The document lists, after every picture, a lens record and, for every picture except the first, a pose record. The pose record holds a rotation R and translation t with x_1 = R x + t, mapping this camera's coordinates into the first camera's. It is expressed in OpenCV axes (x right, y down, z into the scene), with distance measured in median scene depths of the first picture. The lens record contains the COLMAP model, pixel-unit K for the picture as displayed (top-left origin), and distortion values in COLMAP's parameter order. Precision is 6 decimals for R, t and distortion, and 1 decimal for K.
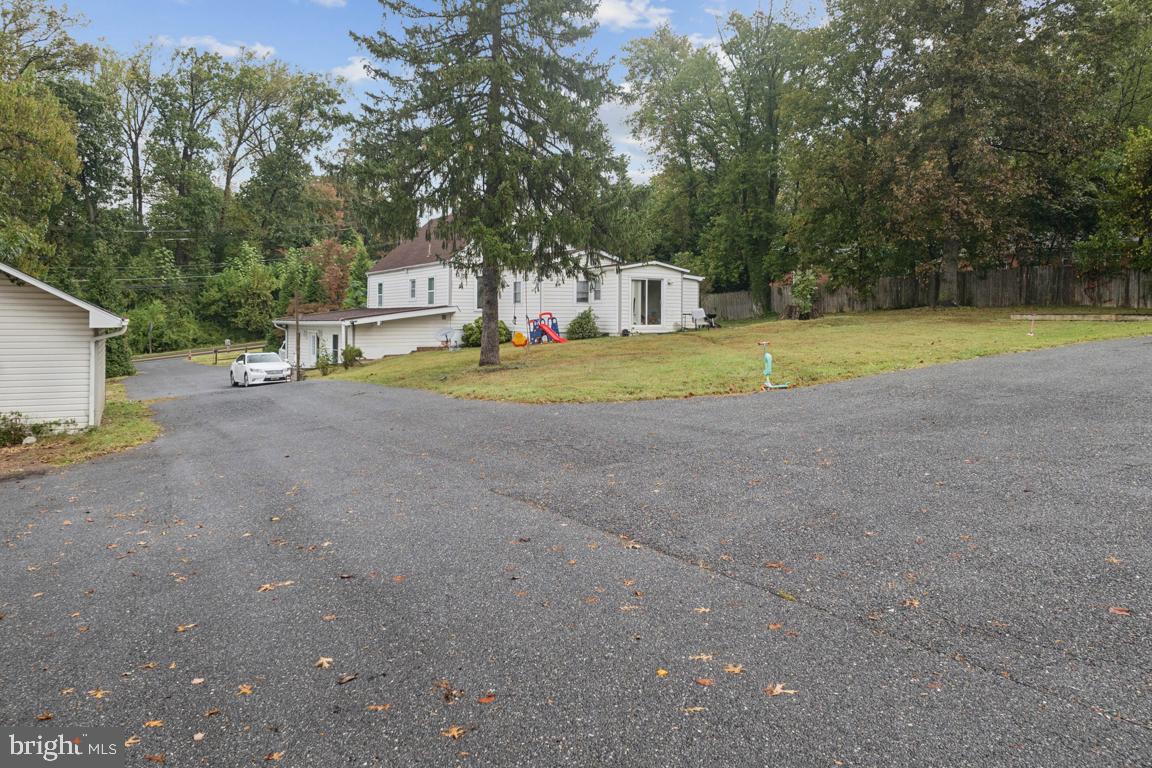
lens RADIAL K [[797.1, 0, 552.0], [0, 797.1, 318.7], [0, 0, 1]] dist [-0.029964, -0.003310]
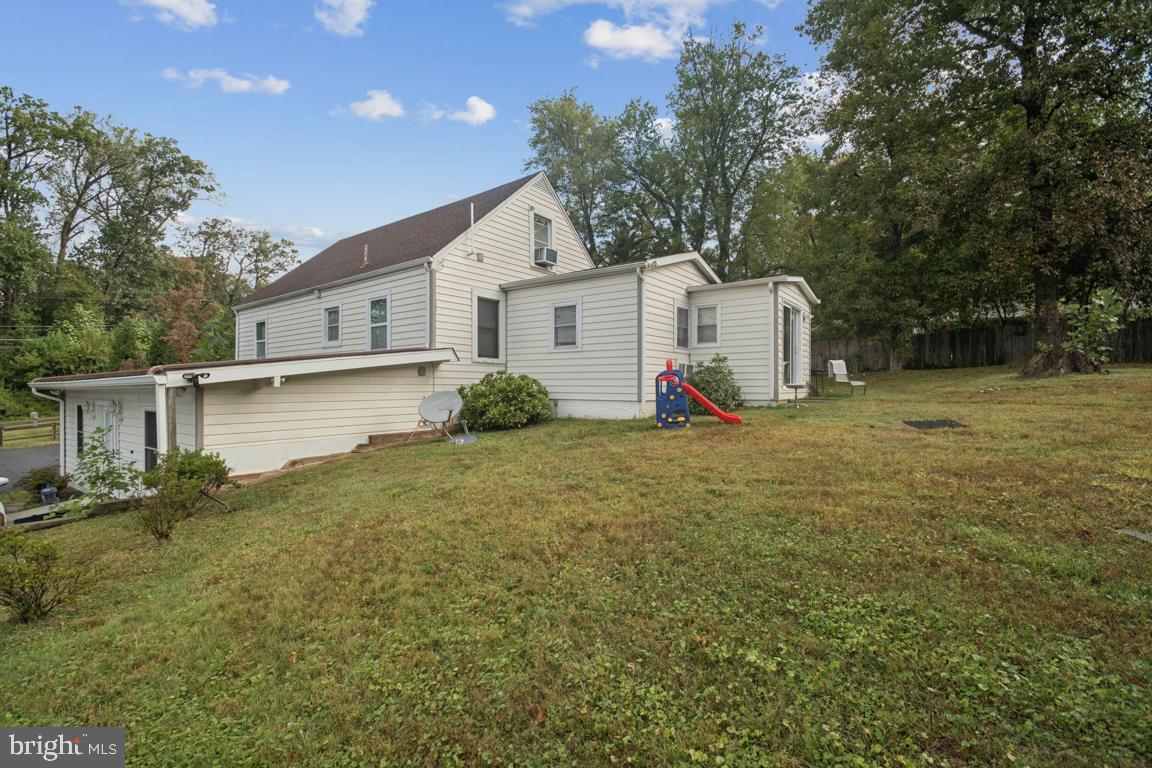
lens RADIAL K [[507.0, 0, 561.0], [0, 507.0, 399.5], [0, 0, 1]] dist [0.009197, -0.012717]
pose [[0.940100, -0.008567, 0.340792, -0.160732], [0.001934, 0.999802, 0.019801, 0.009343], [-0.340894, -0.017955, 0.939930, 0.673876]]
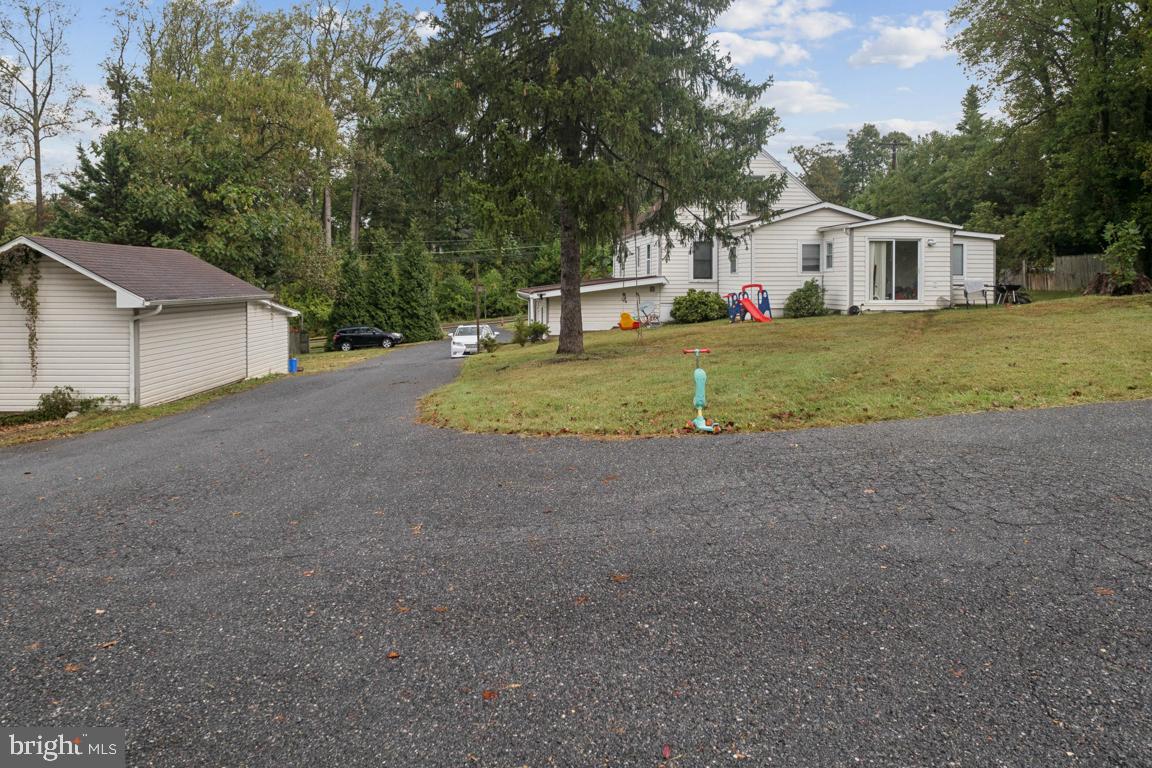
lens RADIAL K [[797.1, 0, 552.0], [0, 797.1, 318.7], [0, 0, 1]] dist [-0.029964, -0.003310]
pose [[0.887681, 0.017855, -0.460112, 0.171139], [0.002305, 0.999063, 0.043216, -0.007624], [0.460453, -0.039422, 0.886809, 0.166213]]
